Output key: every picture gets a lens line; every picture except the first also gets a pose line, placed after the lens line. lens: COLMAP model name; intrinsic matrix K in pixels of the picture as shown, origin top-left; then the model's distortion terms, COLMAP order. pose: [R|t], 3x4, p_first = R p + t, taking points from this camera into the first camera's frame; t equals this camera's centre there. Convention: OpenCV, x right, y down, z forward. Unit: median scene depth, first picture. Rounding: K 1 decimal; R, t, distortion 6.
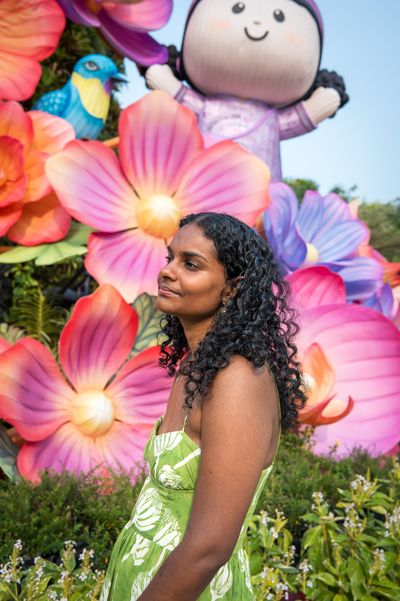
lens RADIAL K [[584.1, 0, 208.3], [0, 584.1, 301.3], [0, 0, 1]] dist [-0.092161, 0.275632]
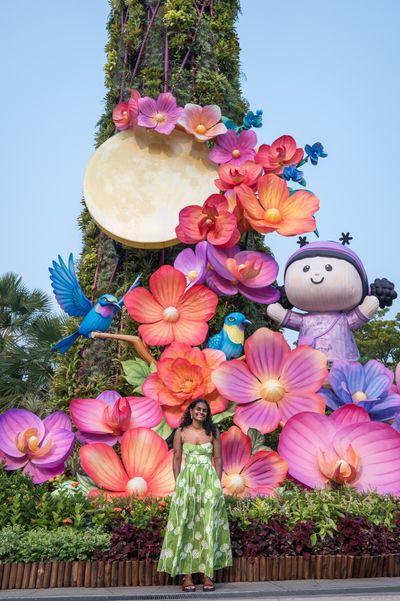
lens RADIAL K [[599.2, 0, 200.2], [0, 599.2, 308.1], [0, 0, 1]] dist [-0.076768, 0.217936]
pose [[0.912074, -0.208912, -0.352812, 0.452041], [0.107435, 0.952166, -0.286074, 0.133221], [0.395700, 0.223016, 0.890890, -0.910285]]
